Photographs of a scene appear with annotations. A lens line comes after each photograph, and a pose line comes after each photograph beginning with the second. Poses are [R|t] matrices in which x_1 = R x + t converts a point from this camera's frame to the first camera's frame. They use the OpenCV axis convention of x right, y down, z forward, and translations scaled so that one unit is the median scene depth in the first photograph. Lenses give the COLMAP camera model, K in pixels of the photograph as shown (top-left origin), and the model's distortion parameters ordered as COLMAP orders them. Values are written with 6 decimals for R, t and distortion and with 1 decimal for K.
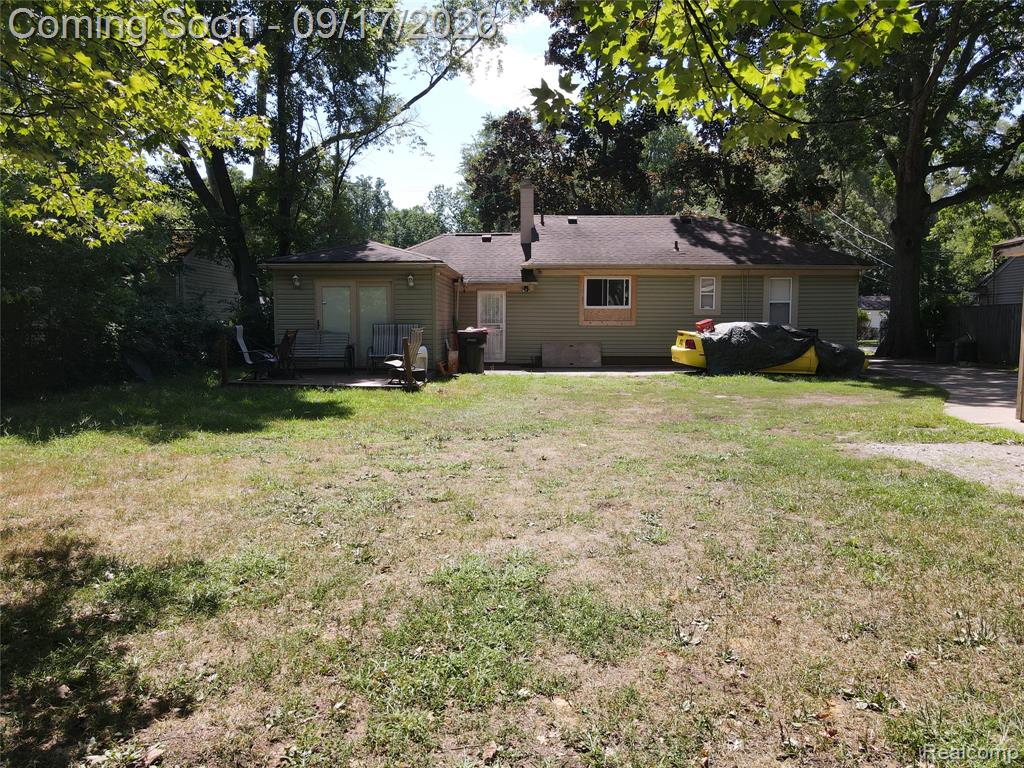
lens RADIAL K [[765.3, 0, 508.9], [0, 765.3, 384.7], [0, 0, 1]] dist [0.002603, 0.019420]
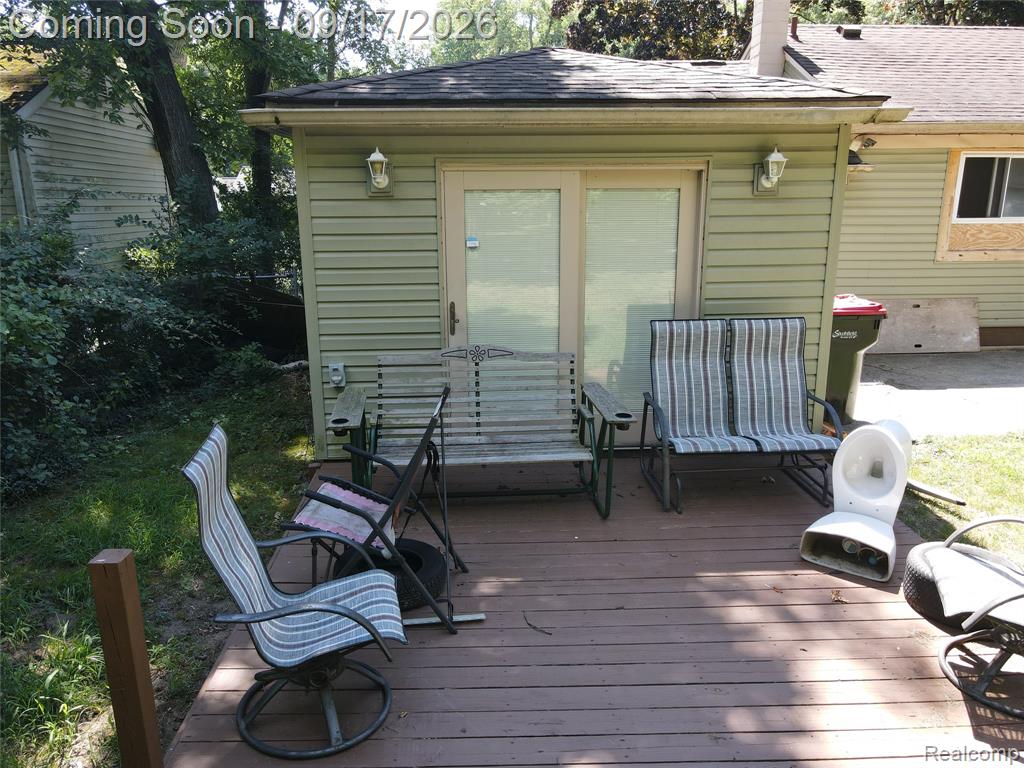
lens RADIAL K [[765.3, 0, 514.8], [0, 765.3, 383.3], [0, 0, 1]] dist [0.002603, 0.019420]
pose [[0.996952, -0.022277, 0.074766, -0.198084], [0.010293, 0.987547, 0.156990, -0.080313], [-0.077332, -0.155742, 0.984766, 0.554662]]
